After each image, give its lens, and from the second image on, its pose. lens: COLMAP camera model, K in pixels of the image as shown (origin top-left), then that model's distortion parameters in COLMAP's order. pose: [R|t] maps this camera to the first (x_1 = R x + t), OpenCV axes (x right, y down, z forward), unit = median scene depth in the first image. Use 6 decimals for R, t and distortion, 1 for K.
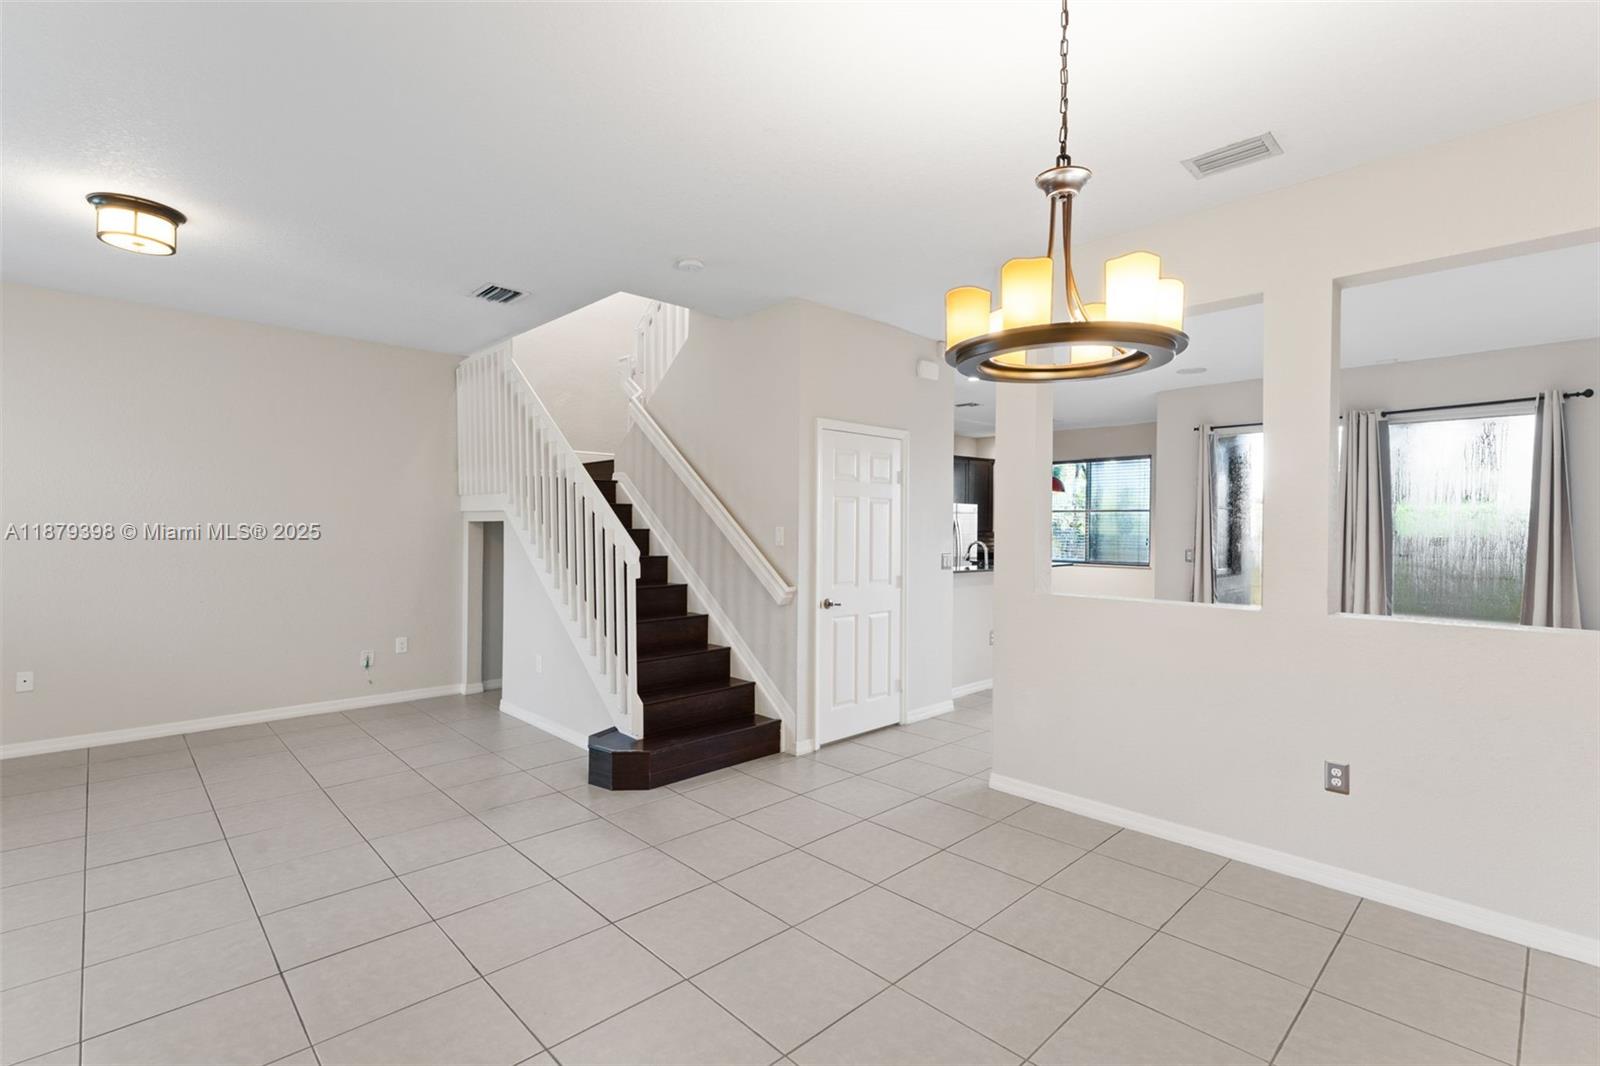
lens RADIAL K [[743.0, 0, 805.9], [0, 743.0, 526.7], [0, 0, 1]] dist [-0.011270, 0.001620]
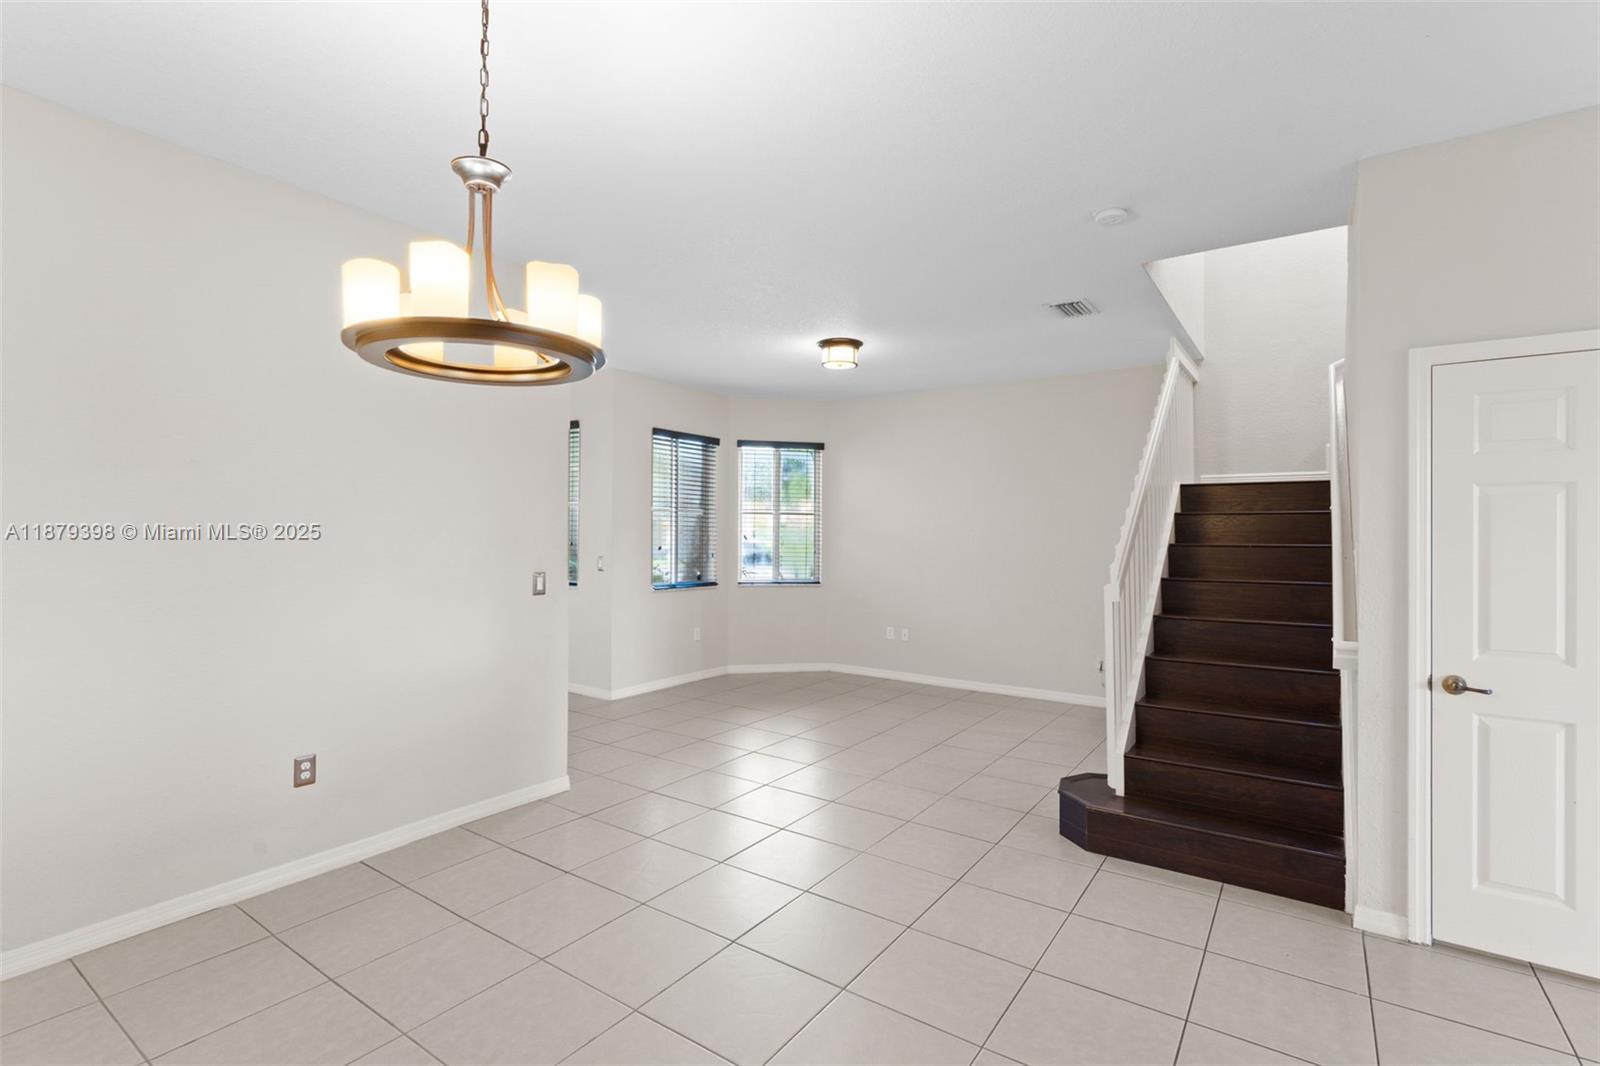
lens RADIAL K [[743.0, 0, 798.5], [0, 743.0, 536.3], [0, 0, 1]] dist [-0.011270, 0.001620]
pose [[0.186171, -0.003898, -0.982510, 0.420156], [-0.002965, 0.999985, -0.004529, -0.000876], [0.982513, 0.003756, 0.186157, 0.386395]]
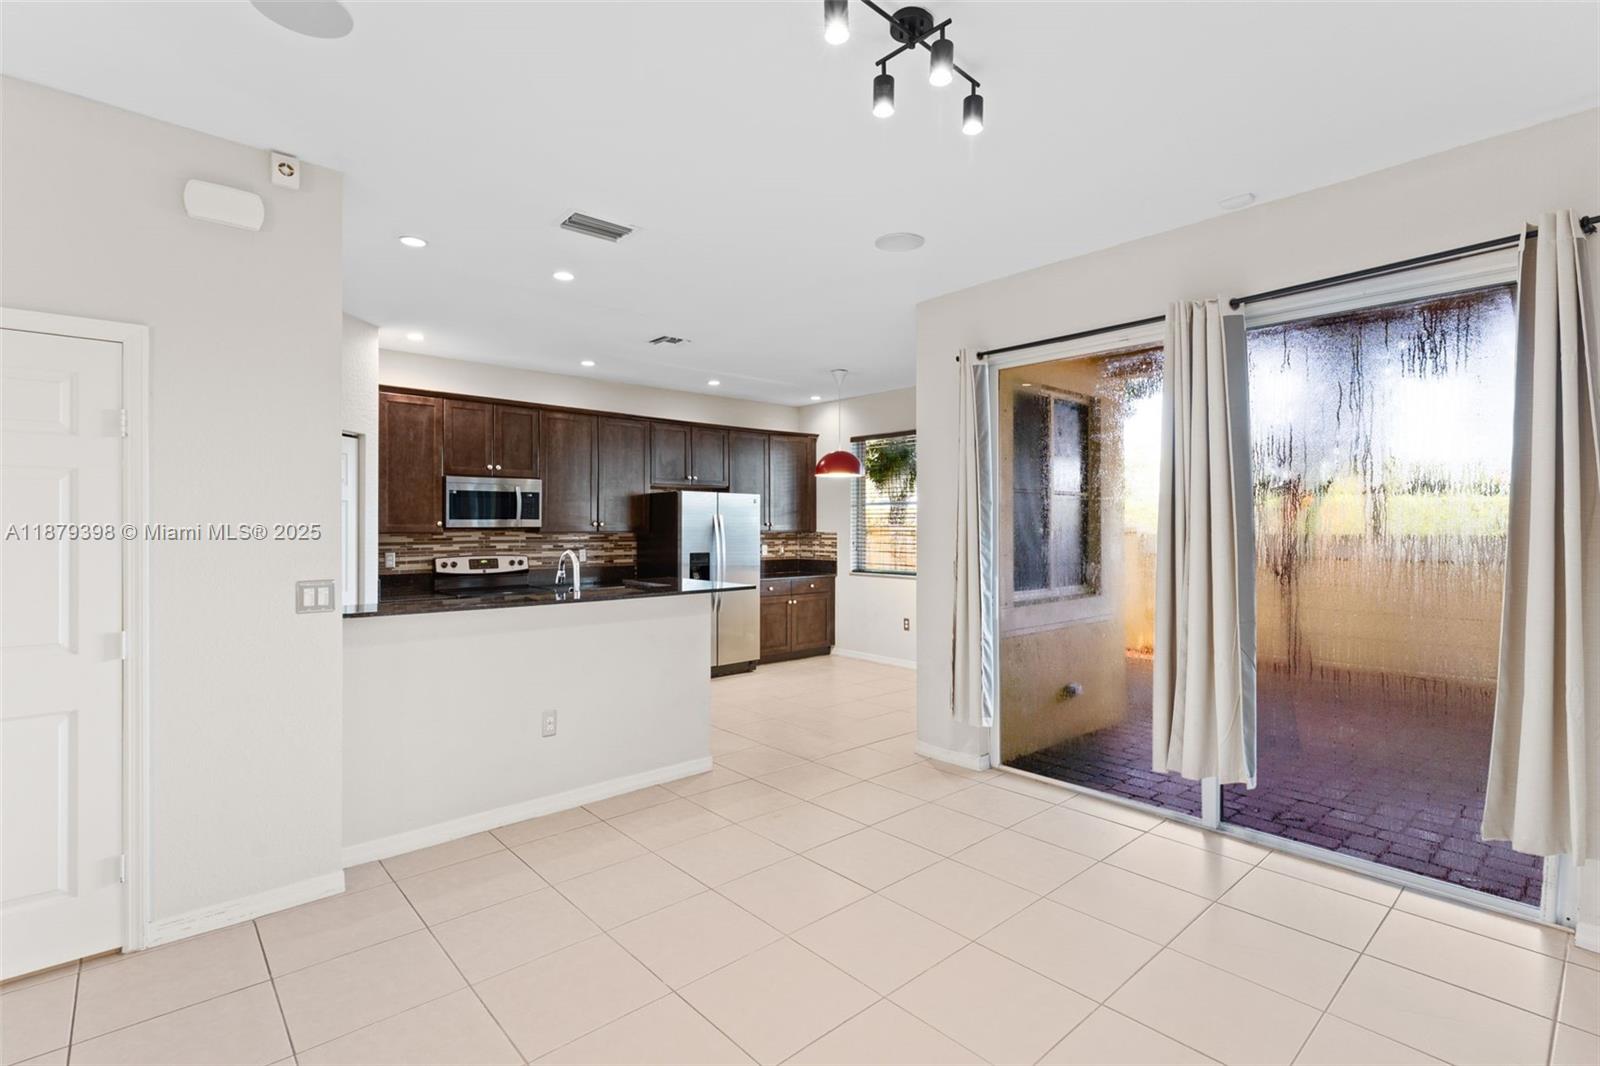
lens RADIAL K [[743.0, 0, 804.3], [0, 743.0, 523.4], [0, 0, 1]] dist [-0.011270, 0.001620]
pose [[0.999751, -0.009186, -0.020358, 0.565946], [0.009177, 0.999958, -0.000537, 0.000947], [0.020362, 0.000350, 0.999793, 0.544053]]
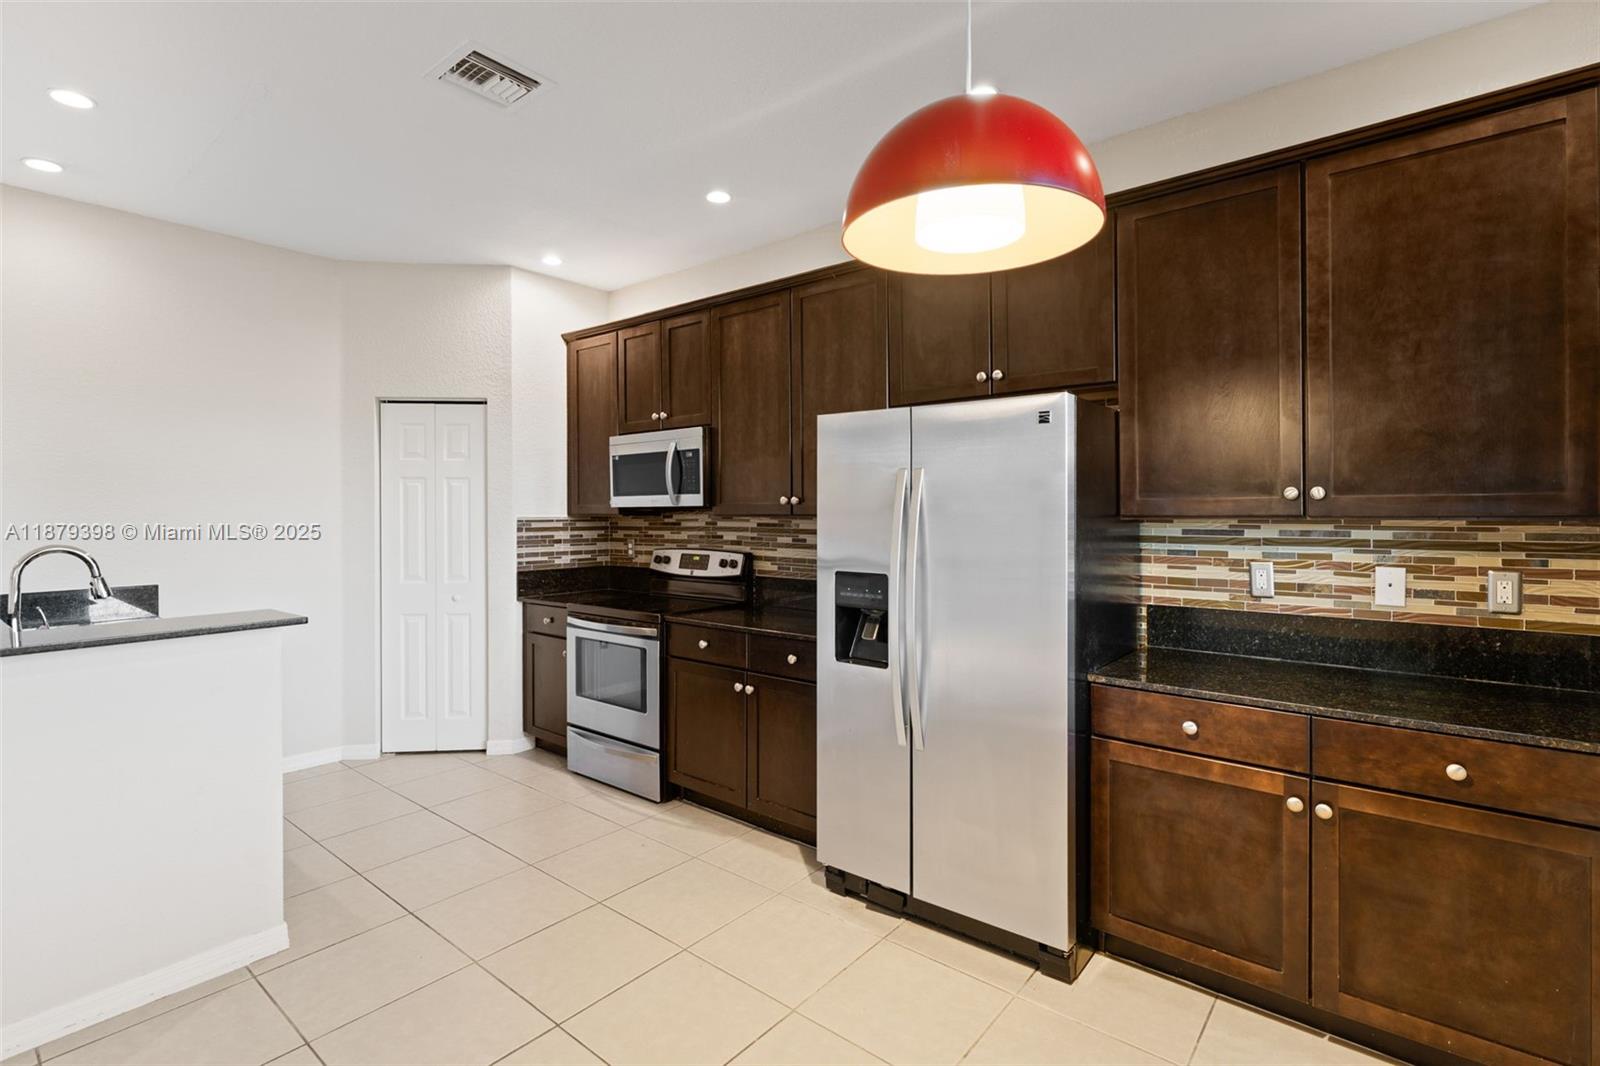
lens RADIAL K [[743.0, 0, 855.5], [0, 743.0, 515.4], [0, 0, 1]] dist [-0.011270, 0.001620]
pose [[0.144340, -0.001182, -0.989527, 0.835101], [0.007875, 0.999969, -0.000046, 0.011921], [0.989497, -0.007786, 0.144345, 1.740776]]
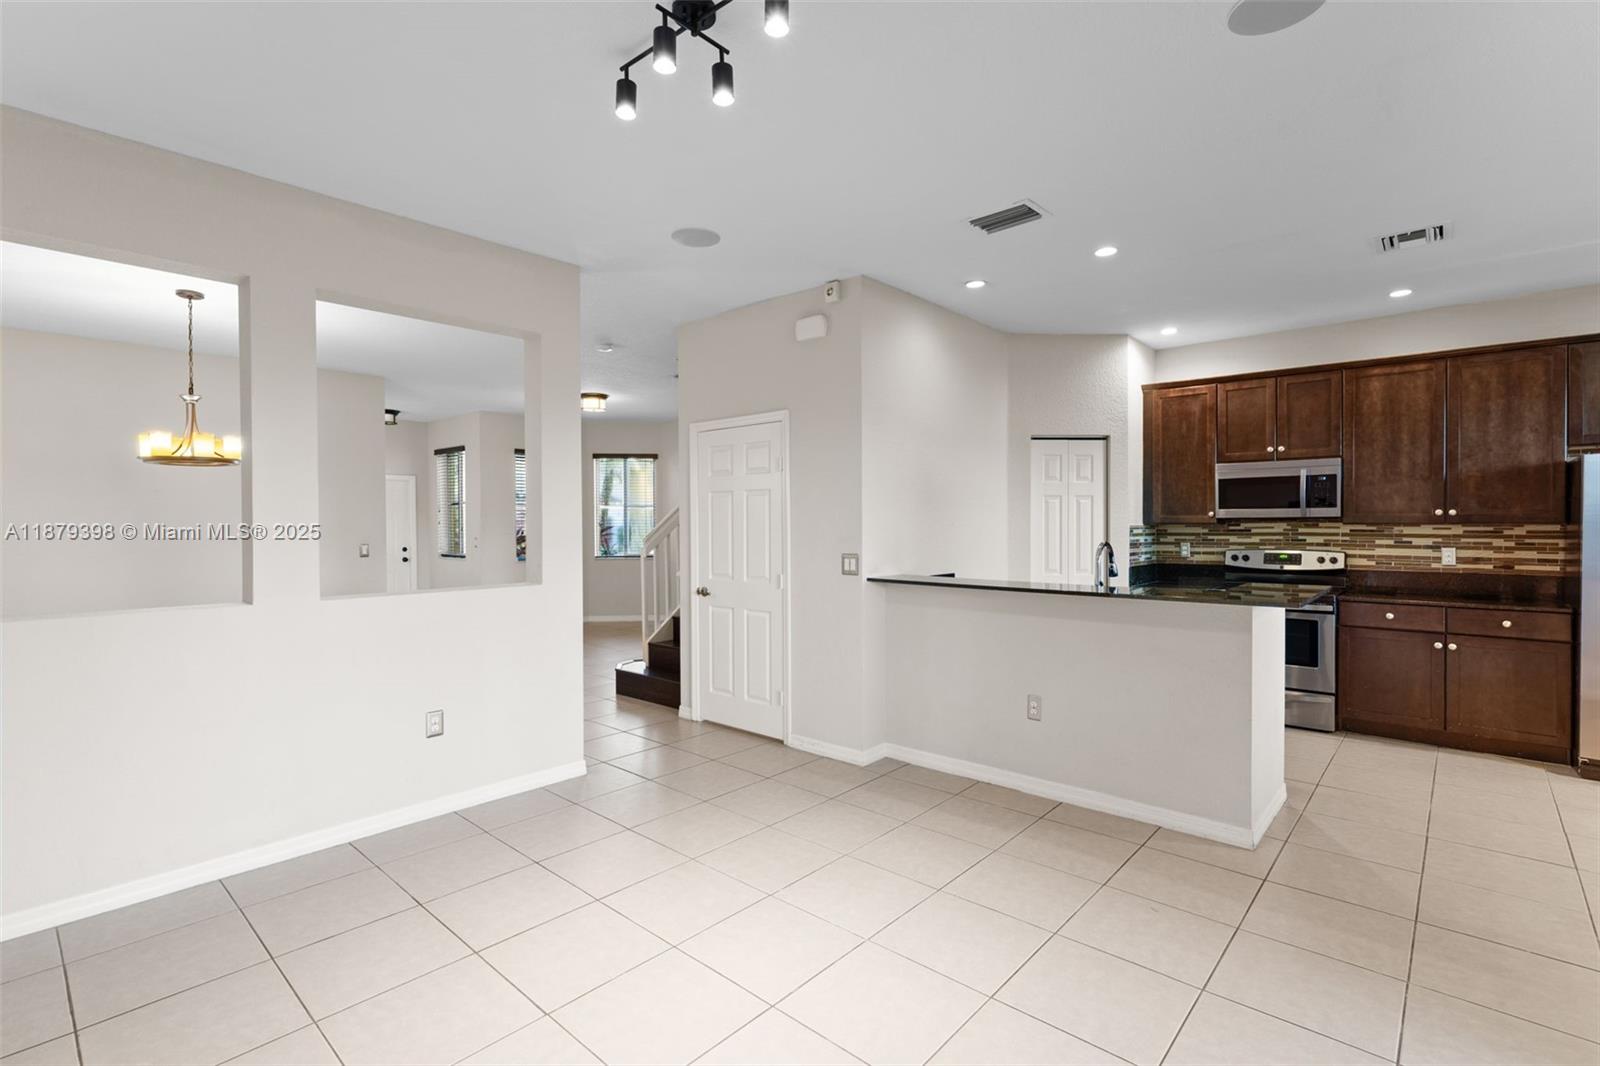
lens RADIAL K [[743.0, 0, 812.9], [0, 743.0, 529.3], [0, 0, 1]] dist [-0.011270, 0.001620]
pose [[0.070078, 0.002140, -0.997539, 1.011242], [0.009252, 0.999953, 0.002795, 0.009218], [0.997499, -0.009425, 0.070055, 0.972293]]
